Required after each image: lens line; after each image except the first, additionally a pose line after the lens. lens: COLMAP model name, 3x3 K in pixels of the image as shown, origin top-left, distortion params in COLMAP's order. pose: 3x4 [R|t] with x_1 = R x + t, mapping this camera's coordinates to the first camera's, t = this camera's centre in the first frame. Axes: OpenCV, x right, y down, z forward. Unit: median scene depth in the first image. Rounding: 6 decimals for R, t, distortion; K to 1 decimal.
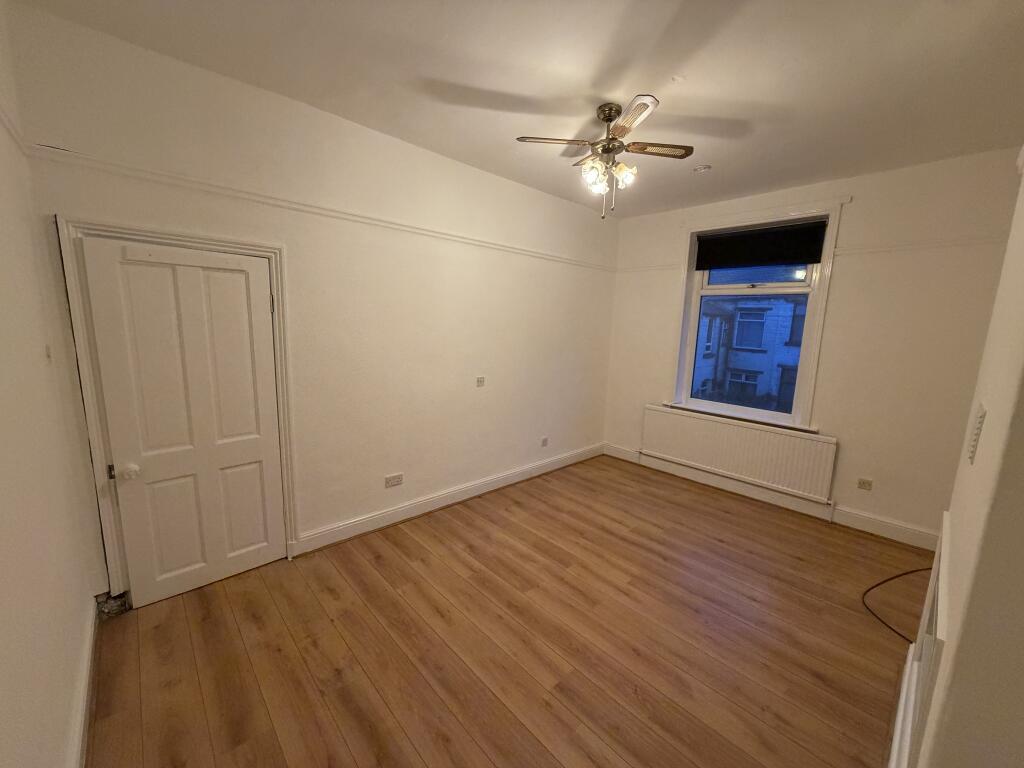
lens RADIAL K [[407.9, 0, 515.2], [0, 407.9, 384.1], [0, 0, 1]] dist [0.001775, -0.000001]
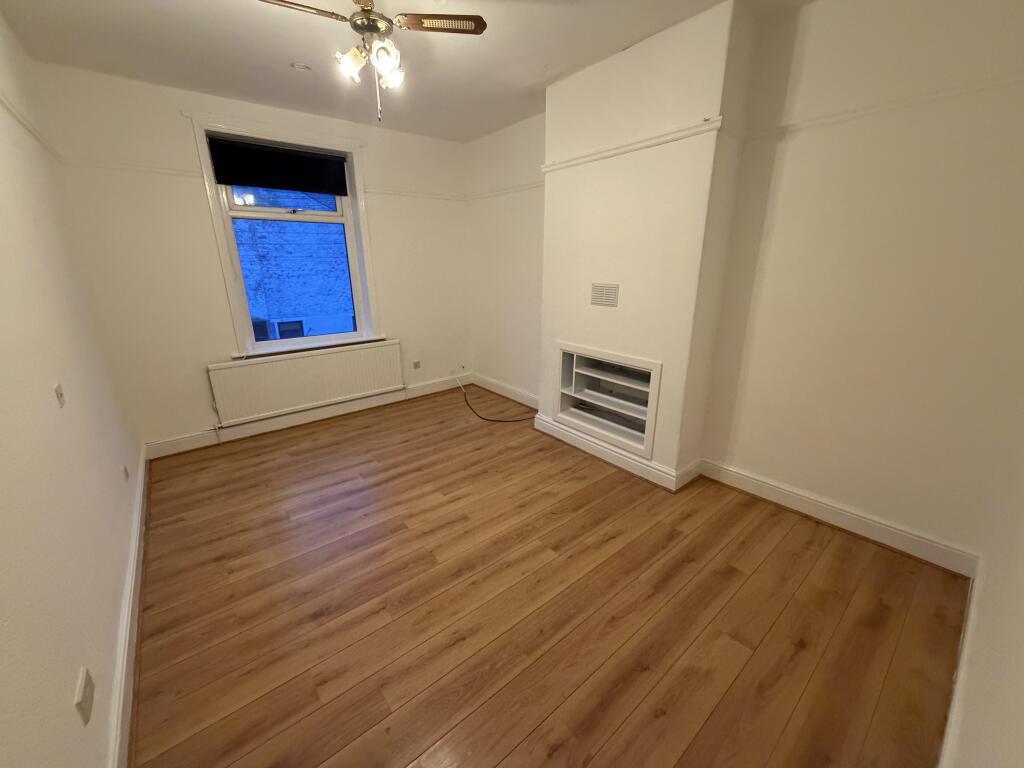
lens RADIAL K [[407.9, 0, 515.2], [0, 407.9, 384.1], [0, 0, 1]] dist [0.001775, -0.000001]
pose [[0.060132, -0.321923, 0.944854, -0.582011], [0.160954, 0.937308, 0.309108, -0.093651], [-0.985128, 0.133490, 0.108177, 0.572026]]
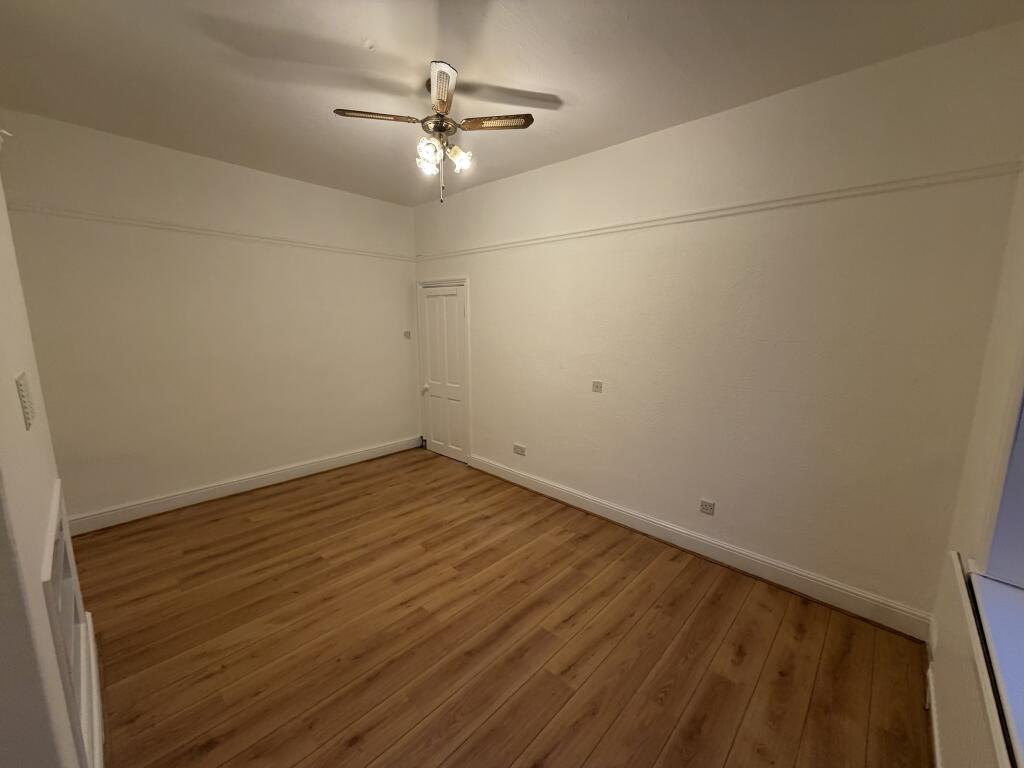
lens RADIAL K [[407.9, 0, 515.2], [0, 407.9, 384.1], [0, 0, 1]] dist [0.001775, -0.000001]
pose [[0.062573, 0.125877, -0.990070, 0.970653], [-0.156887, 0.980922, 0.114799, -0.106408], [0.985632, 0.148146, 0.081127, 0.929586]]
